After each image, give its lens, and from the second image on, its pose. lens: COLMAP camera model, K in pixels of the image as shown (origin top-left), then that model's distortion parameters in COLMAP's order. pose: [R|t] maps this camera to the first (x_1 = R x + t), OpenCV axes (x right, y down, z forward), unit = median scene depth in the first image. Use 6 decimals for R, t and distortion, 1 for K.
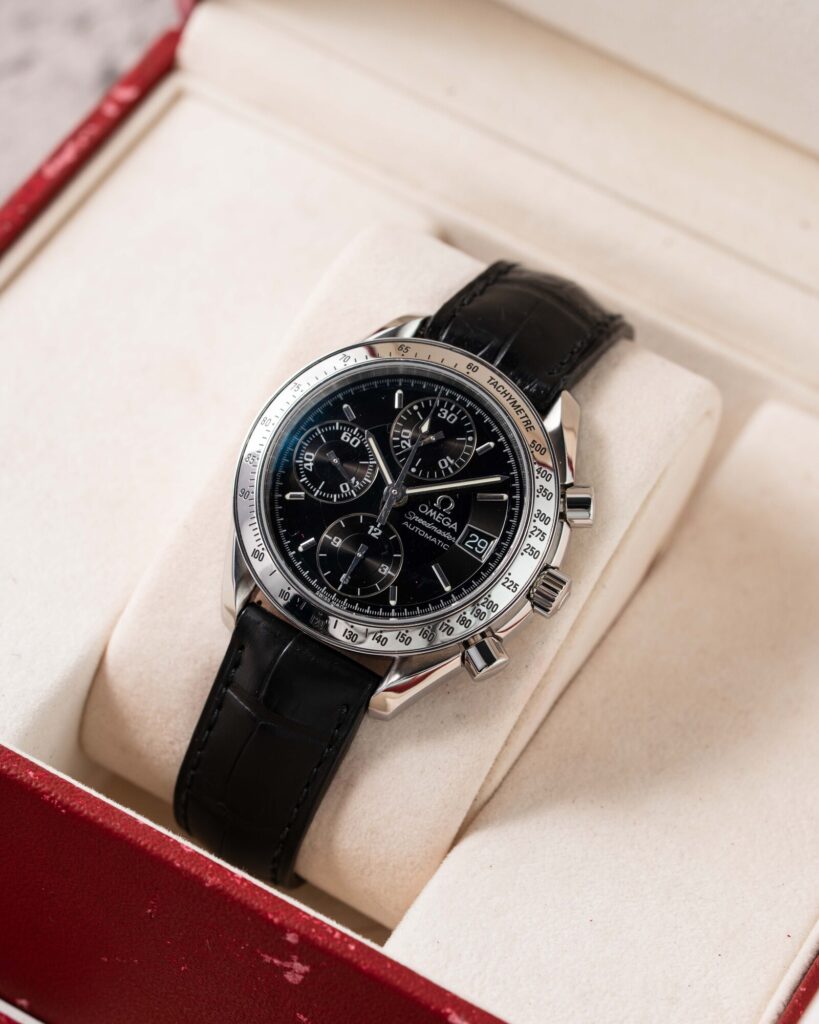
lens RADIAL K [[4724.3, 0, 409.1], [0, 4724.3, 509.6], [0, 0, 1]] dist [-0.079388, 0.000000]
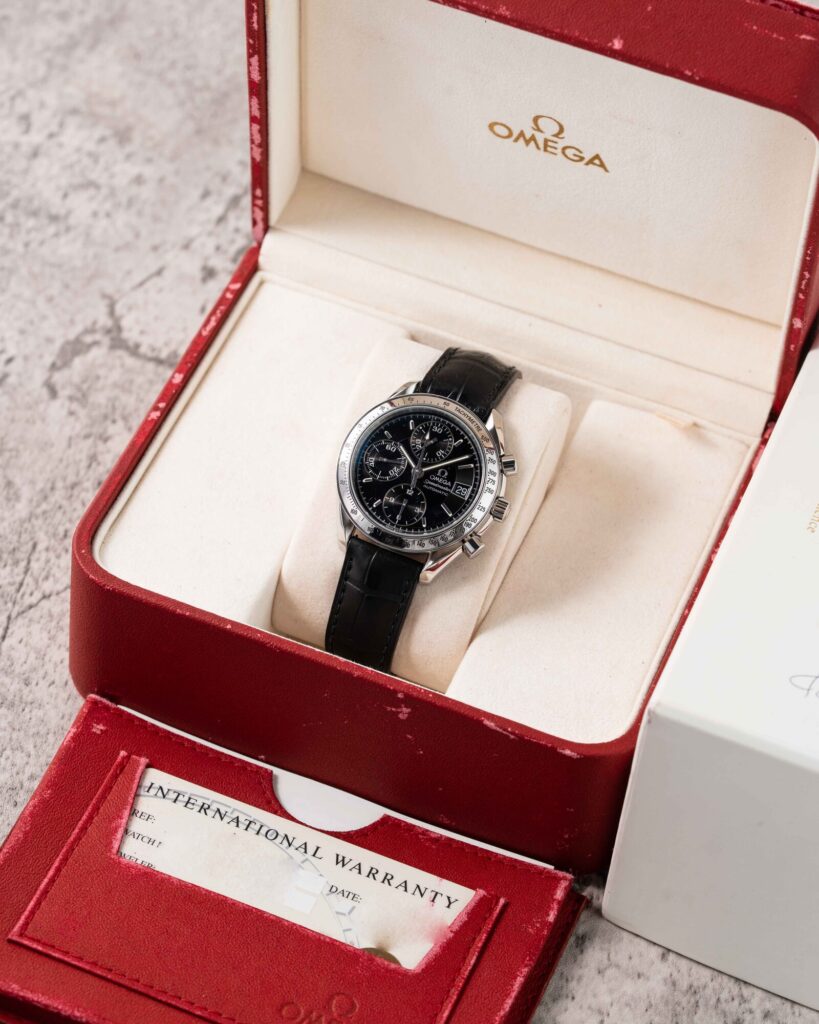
lens RADIAL K [[4724.3, 0, 409.5], [0, 4724.3, 512.1], [0, 0, 1]] dist [-0.079388, 0.000000]
pose [[0.989317, -0.140276, 0.039680, -0.087639], [0.140504, 0.990076, -0.003009, 0.018989], [-0.038865, 0.008552, 0.999208, -0.993107]]
